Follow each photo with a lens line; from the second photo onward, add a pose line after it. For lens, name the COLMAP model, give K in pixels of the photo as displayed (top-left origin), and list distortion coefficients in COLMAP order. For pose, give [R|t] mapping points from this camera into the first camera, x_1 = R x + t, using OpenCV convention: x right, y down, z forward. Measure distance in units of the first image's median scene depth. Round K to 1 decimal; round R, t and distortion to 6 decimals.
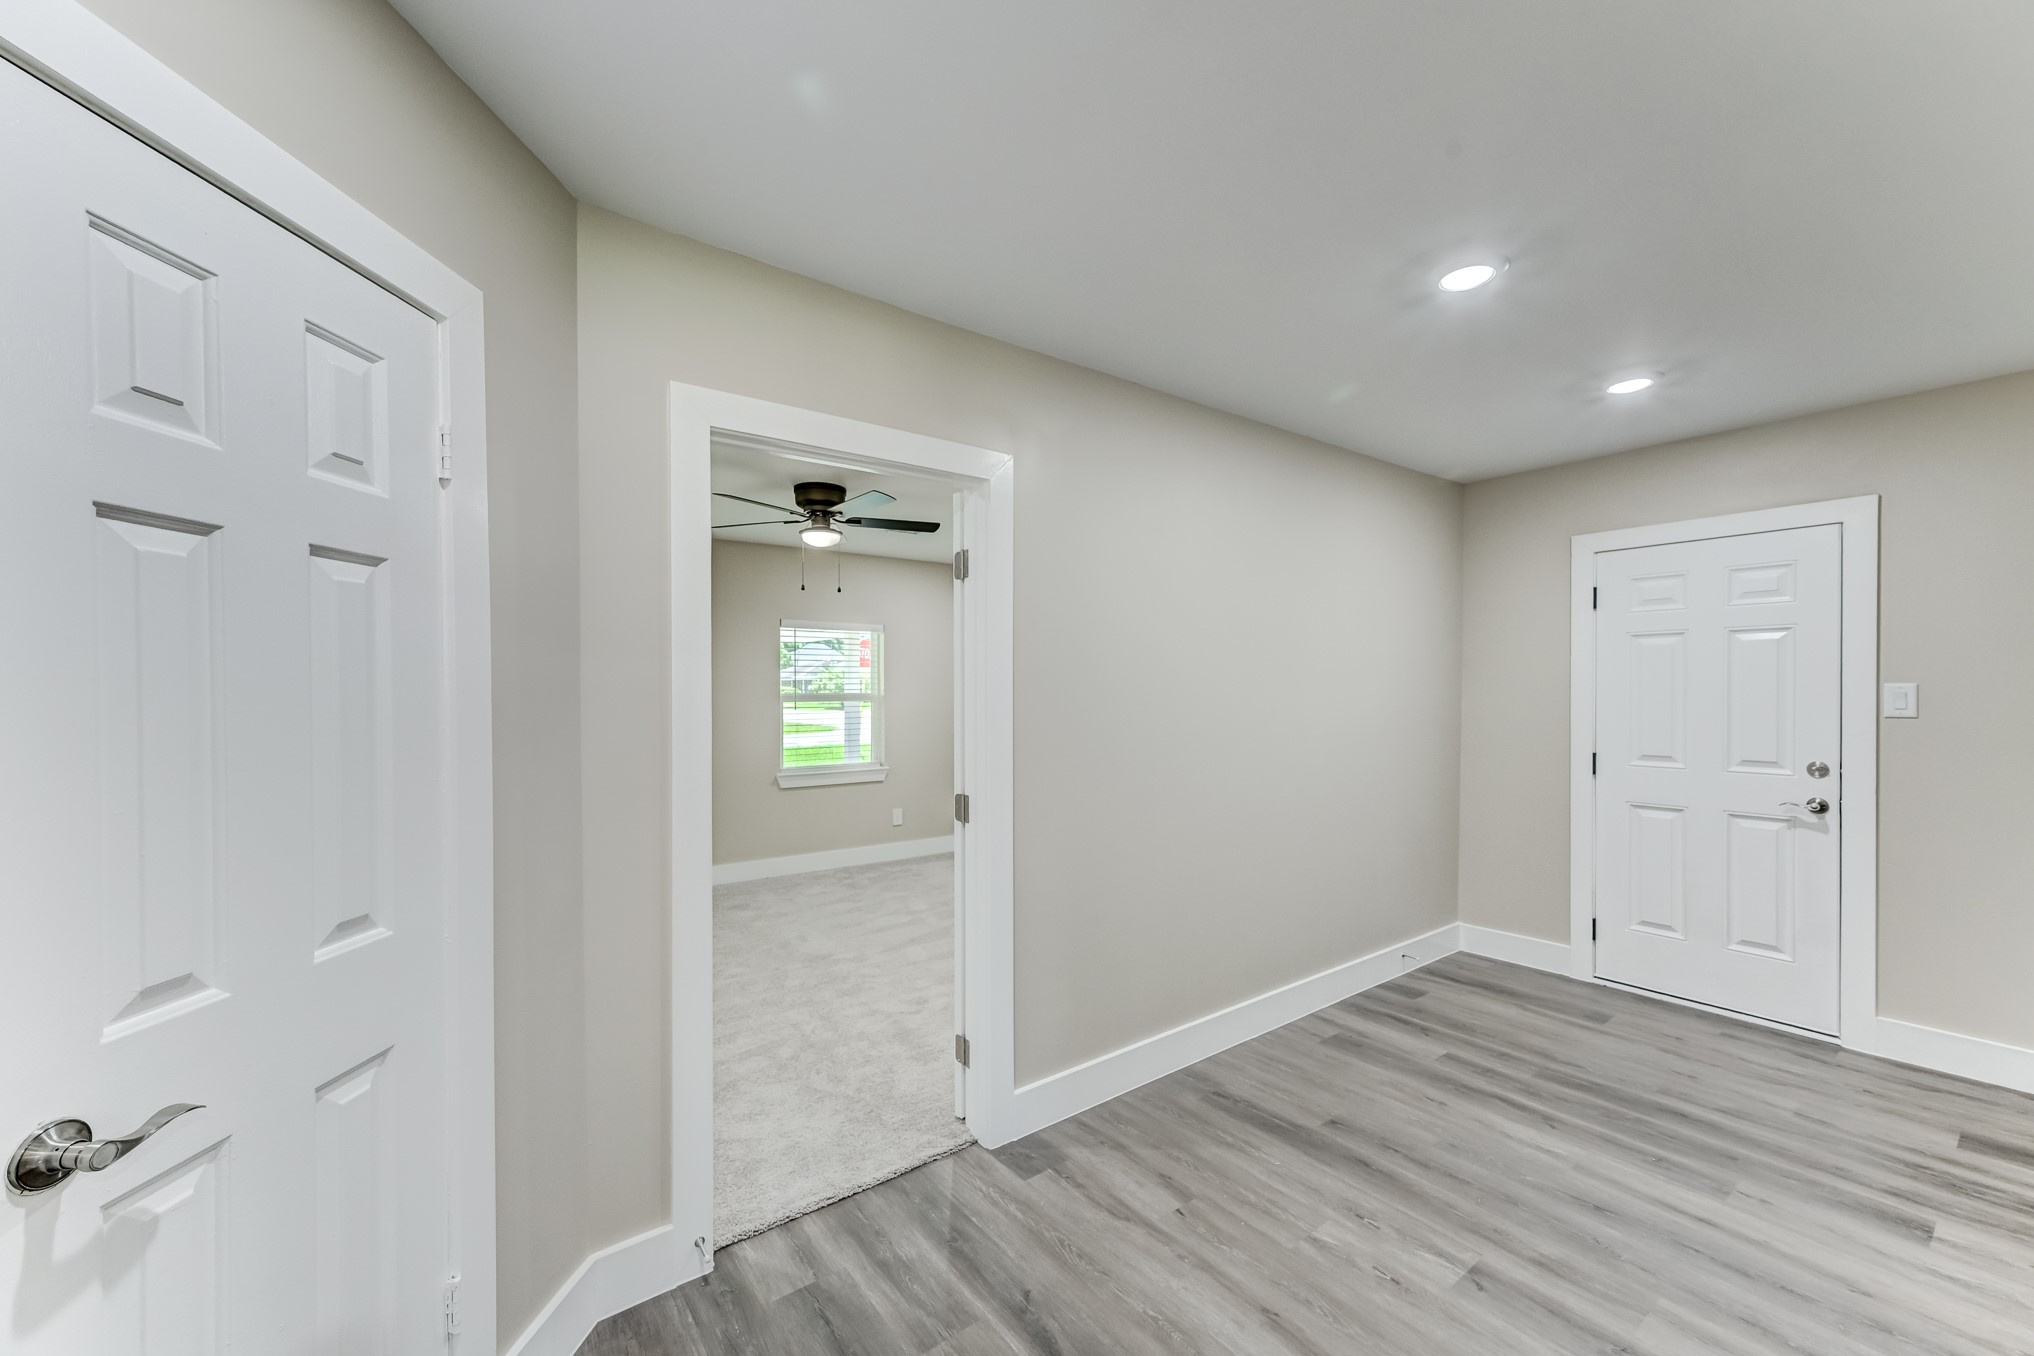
lens RADIAL K [[792.0, 0, 1012.3], [0, 792.0, 694.7], [0, 0, 1]] dist [0.008970, 0.000363]
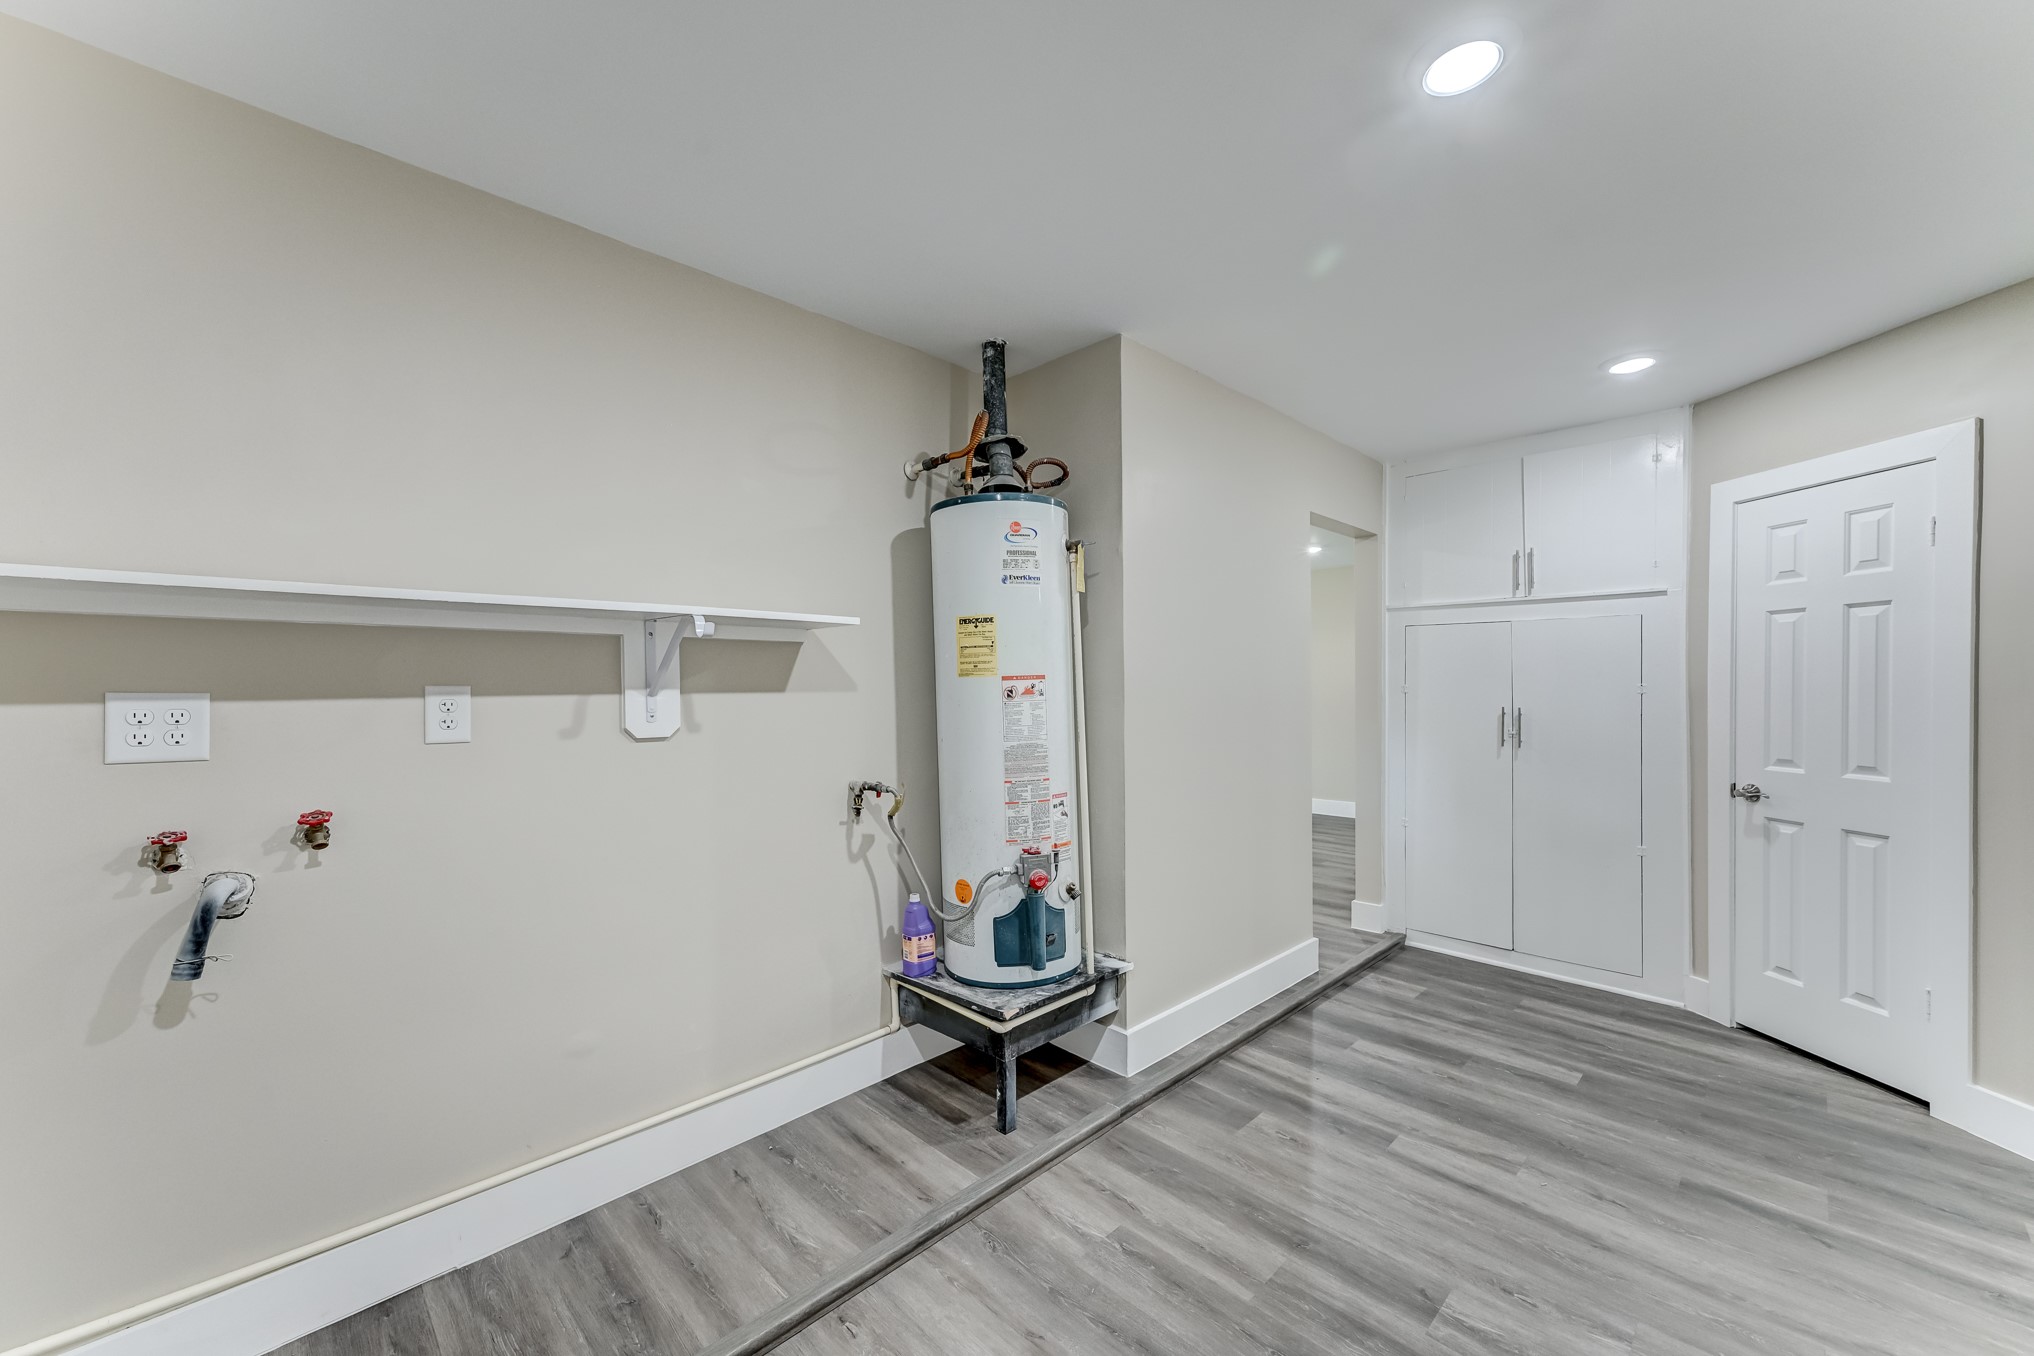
lens RADIAL K [[792.0, 0, 1012.3], [0, 792.0, 694.7], [0, 0, 1]] dist [0.008970, 0.000363]
pose [[-0.990086, 0.006927, -0.140291, 1.206477], [0.004399, 0.999822, 0.018320, 0.018124], [0.140393, 0.017522, -0.989941, 1.873147]]
